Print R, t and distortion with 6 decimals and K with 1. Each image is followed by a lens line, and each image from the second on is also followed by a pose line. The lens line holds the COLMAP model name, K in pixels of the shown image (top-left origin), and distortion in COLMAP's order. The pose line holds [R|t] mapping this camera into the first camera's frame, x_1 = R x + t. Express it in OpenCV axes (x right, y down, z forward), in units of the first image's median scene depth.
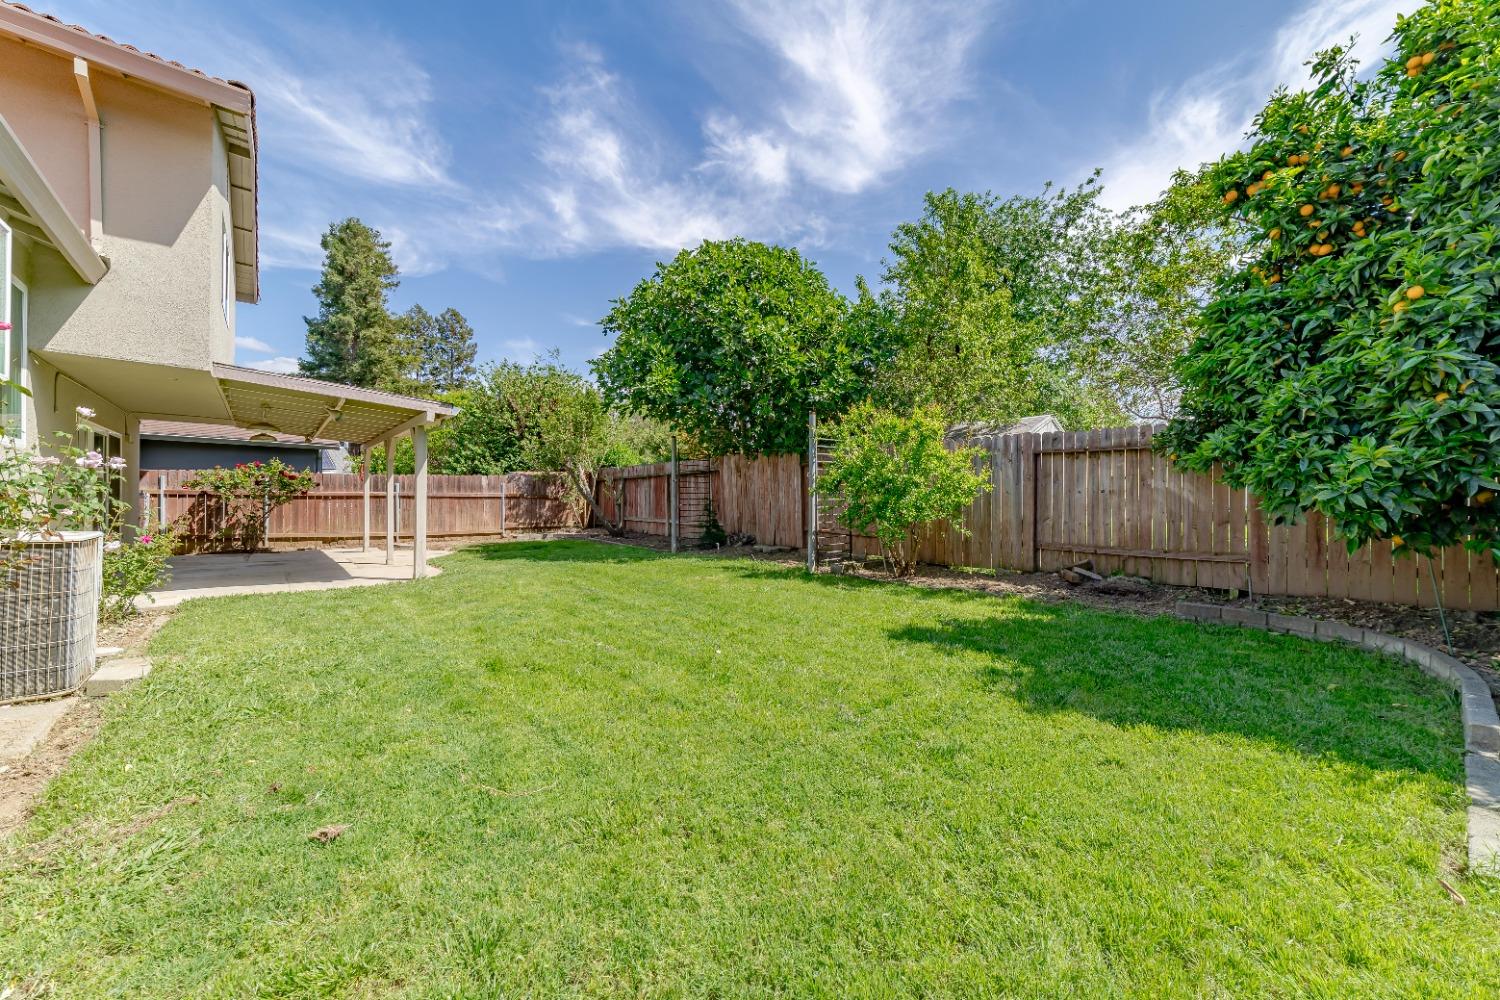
lens RADIAL K [[574.7, 0, 751.2], [0, 574.7, 513.1], [0, 0, 1]] dist [-0.017369, 0.002652]
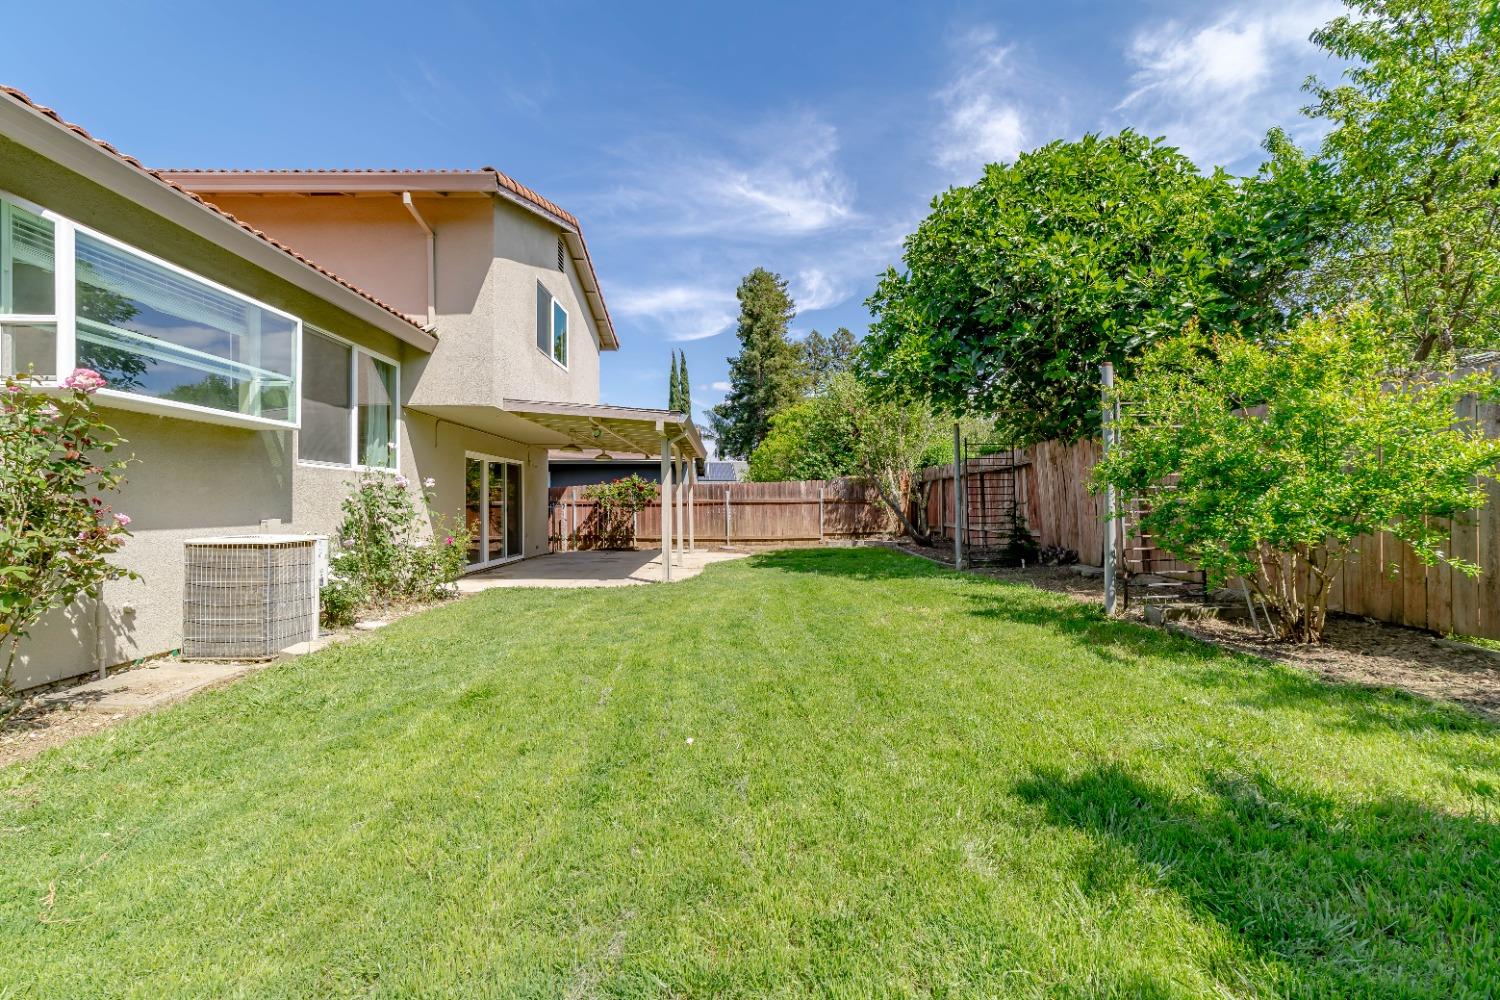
lens RADIAL K [[587.6, 0, 743.8], [0, 587.6, 493.6], [0, 0, 1]] dist [-0.007285, 0.002268]
pose [[0.776802, -0.025337, -0.629235, 0.108139], [0.000483, 0.999214, -0.039639, -0.002608], [0.629745, 0.030488, 0.776204, 0.134542]]
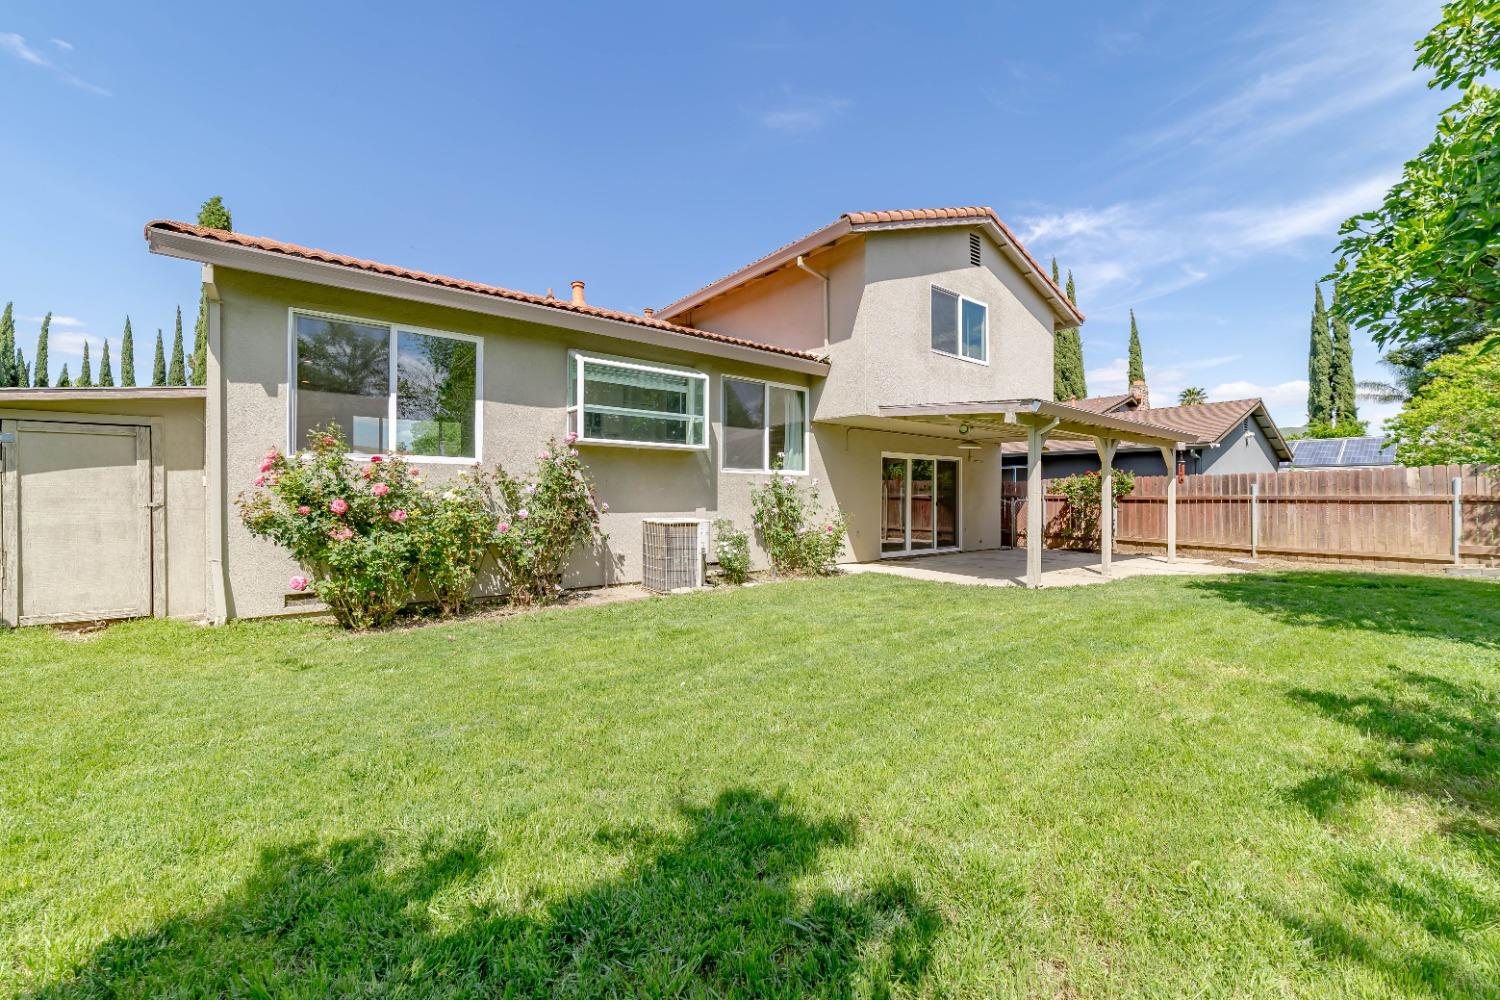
lens RADIAL K [[587.6, 0, 742.7], [0, 587.6, 503.1], [0, 0, 1]] dist [-0.007285, 0.002268]
pose [[-0.046296, 0.004347, -0.998918, 0.218742], [-0.025868, 0.999650, 0.005549, -0.010154], [0.998593, 0.026097, -0.046167, 0.302047]]
